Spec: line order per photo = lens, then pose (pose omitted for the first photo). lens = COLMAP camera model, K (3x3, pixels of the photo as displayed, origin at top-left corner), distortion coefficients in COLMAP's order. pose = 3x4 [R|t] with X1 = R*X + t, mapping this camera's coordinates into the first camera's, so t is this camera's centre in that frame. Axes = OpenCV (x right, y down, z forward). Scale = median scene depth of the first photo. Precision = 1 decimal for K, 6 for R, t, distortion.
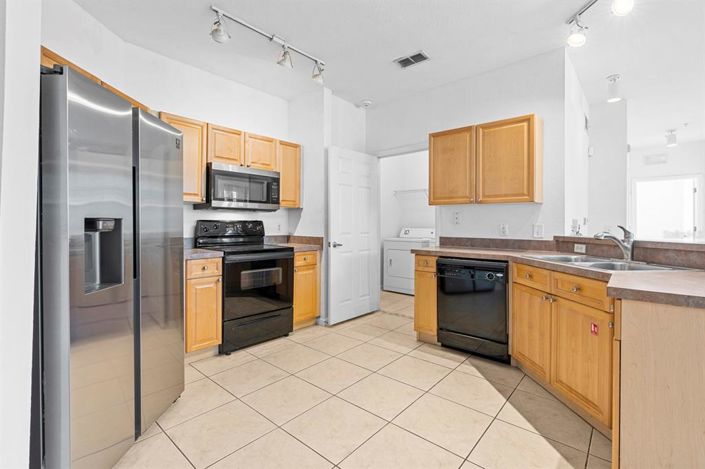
lens RADIAL K [[322.6, 0, 366.0], [0, 322.6, 224.6], [0, 0, 1]] dist [-0.004665, -0.001153]
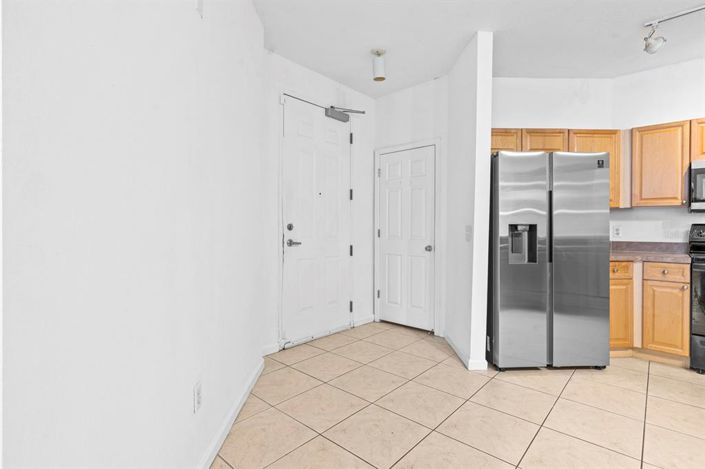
lens RADIAL K [[348.2, 0, 349.8], [0, 348.2, 228.6], [0, 0, 1]] dist [0.001981, -0.000039]
pose [[-0.035286, 0.001156, -0.999377, 0.574226], [-0.005894, 0.999982, 0.001365, 0.003748], [0.999360, 0.005939, -0.035279, 0.051969]]
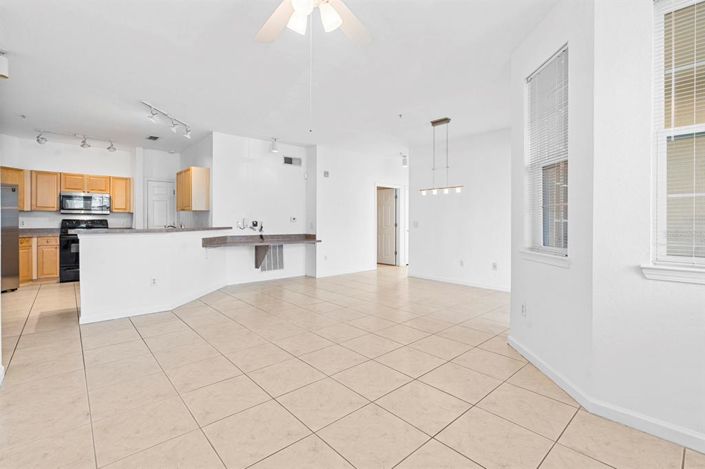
lens RADIAL K [[322.6, 0, 373.0], [0, 322.6, 223.8], [0, 0, 1]] dist [-0.004665, -0.001153]
pose [[0.993285, 0.003301, -0.115642, 1.816459], [-0.003142, 0.999994, 0.001551, 0.004510], [0.115647, -0.001177, 0.993290, -0.855183]]
